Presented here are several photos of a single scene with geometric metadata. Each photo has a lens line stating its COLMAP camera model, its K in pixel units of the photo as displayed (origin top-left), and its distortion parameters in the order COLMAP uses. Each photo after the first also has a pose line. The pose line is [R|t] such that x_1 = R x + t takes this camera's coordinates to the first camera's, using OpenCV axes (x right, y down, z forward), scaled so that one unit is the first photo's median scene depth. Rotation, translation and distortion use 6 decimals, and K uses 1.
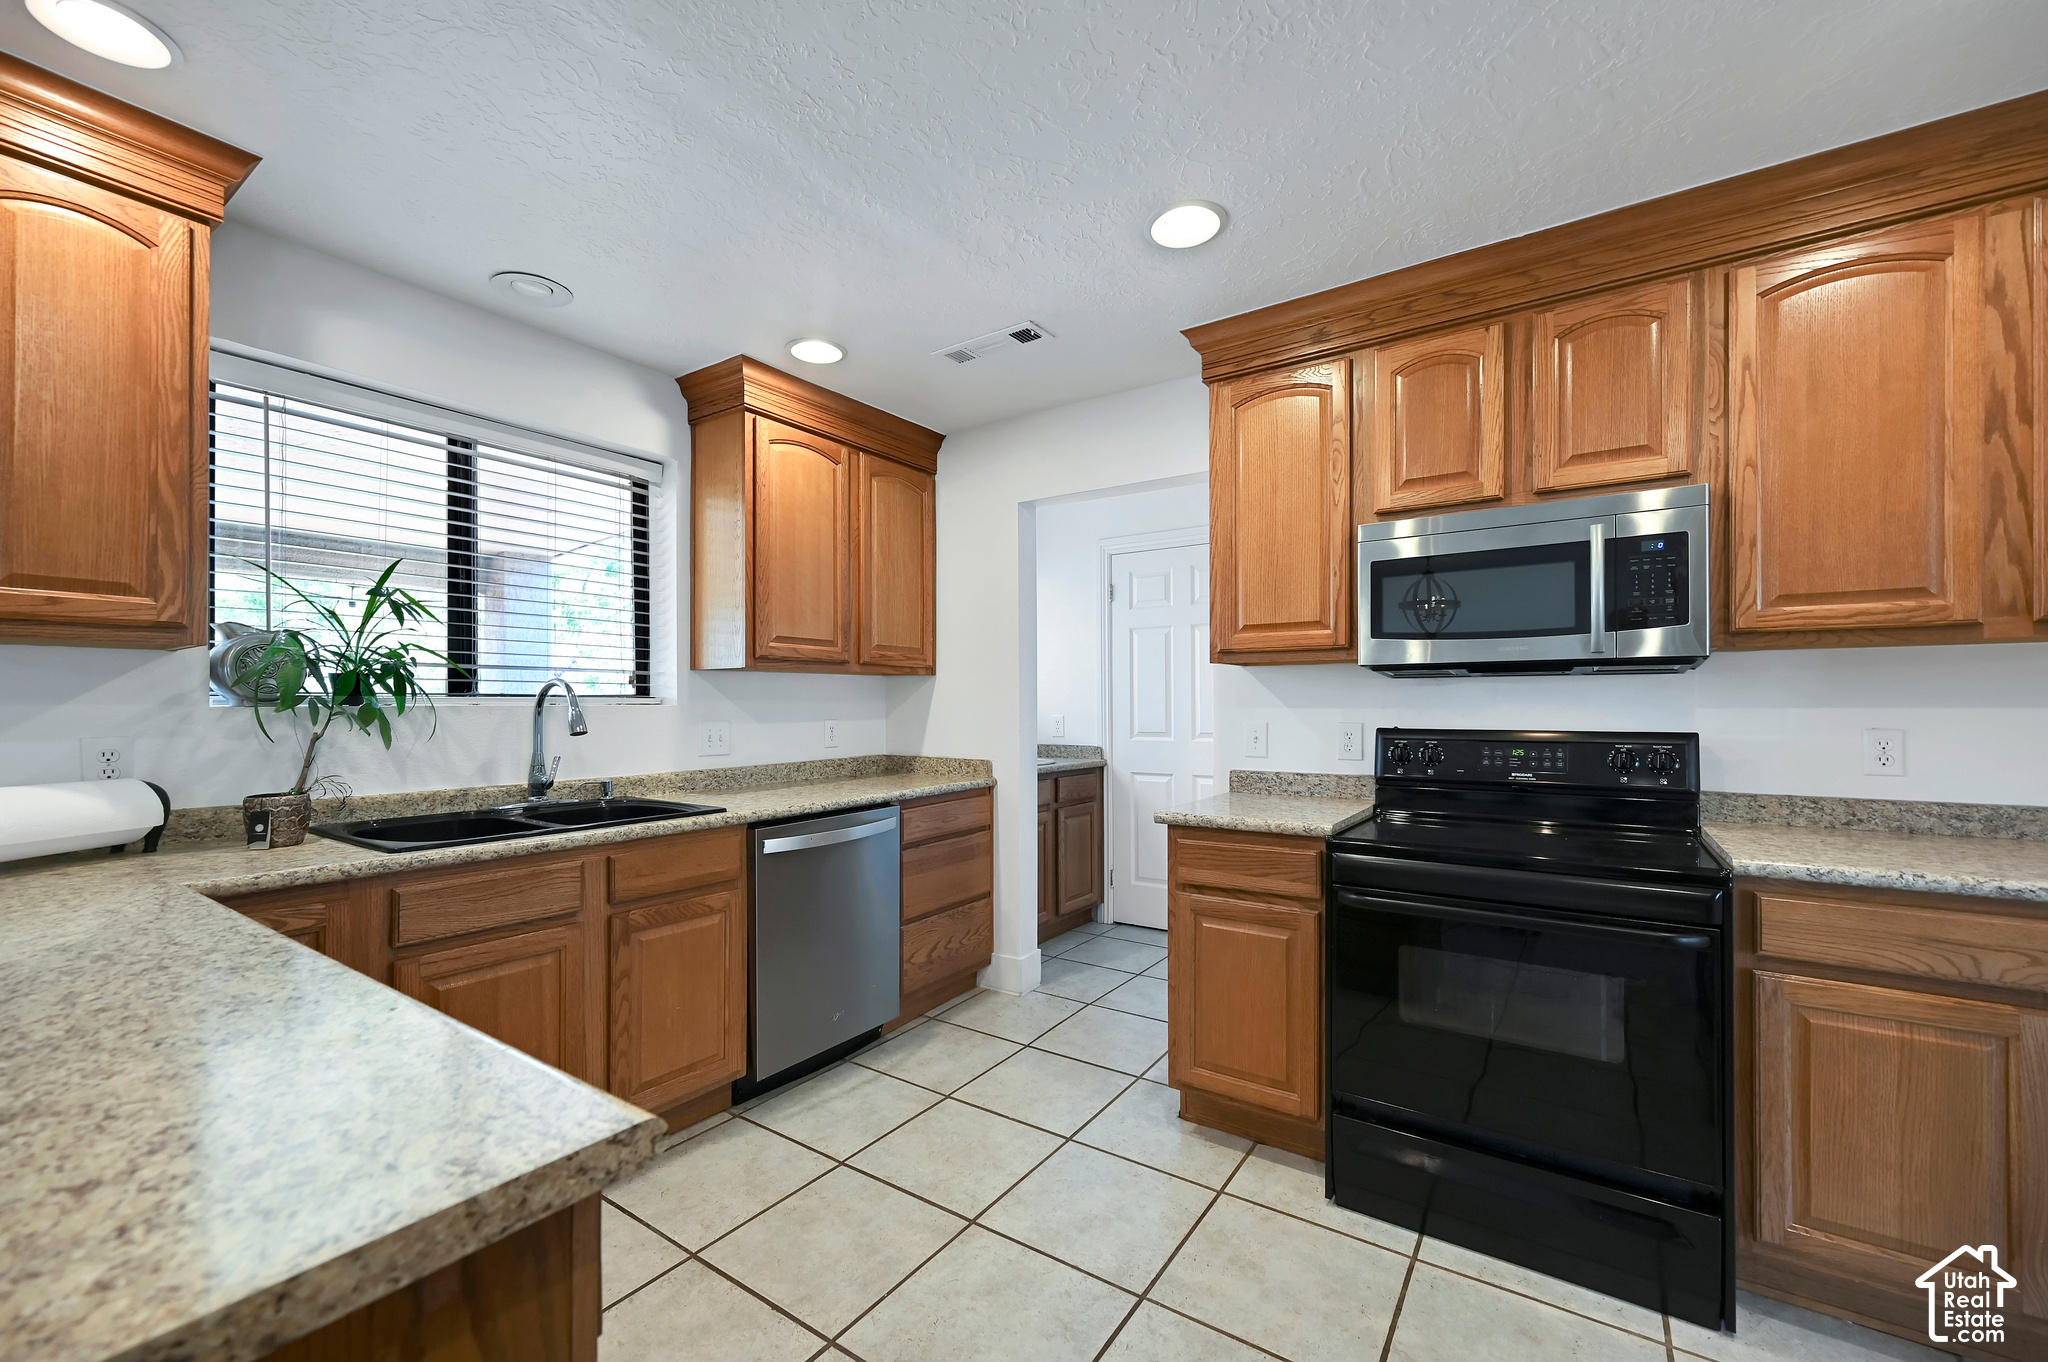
lens RADIAL K [[853.2, 0, 930.1], [0, 853.2, 699.5], [0, 0, 1]] dist [0.001406, 0.000044]
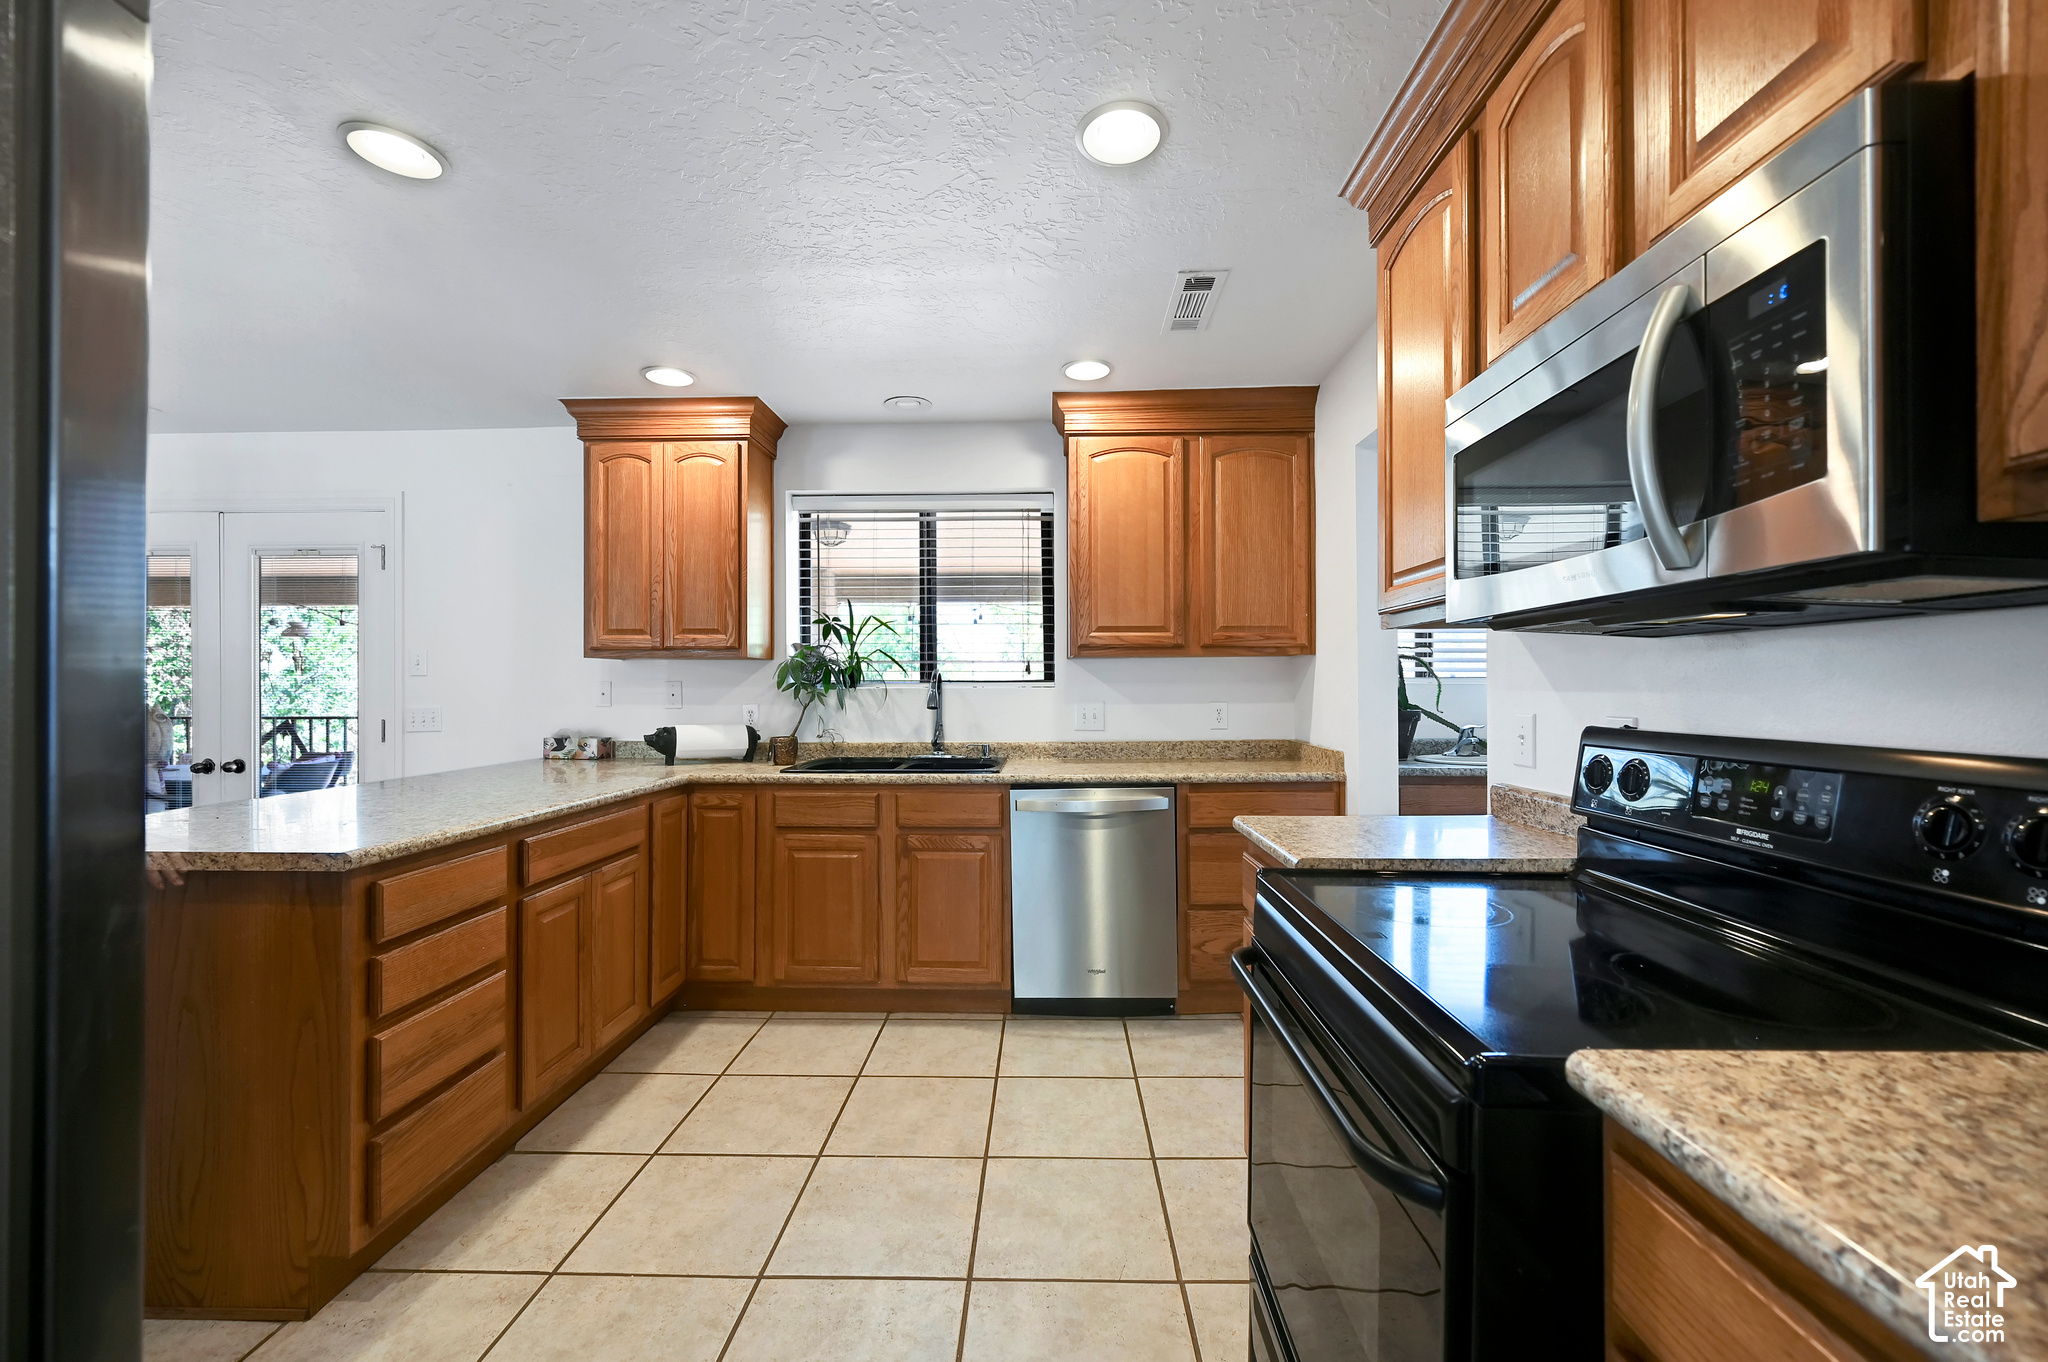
lens RADIAL K [[790.7, 0, 990.6], [0, 790.7, 684.6], [0, 0, 1]] dist [0.000383, 0.000011]
pose [[0.546143, -0.004396, -0.837680, 0.595107], [0.007304, 0.999973, -0.000486, 0.001983], [0.837660, -0.005853, 0.546161, 0.295672]]
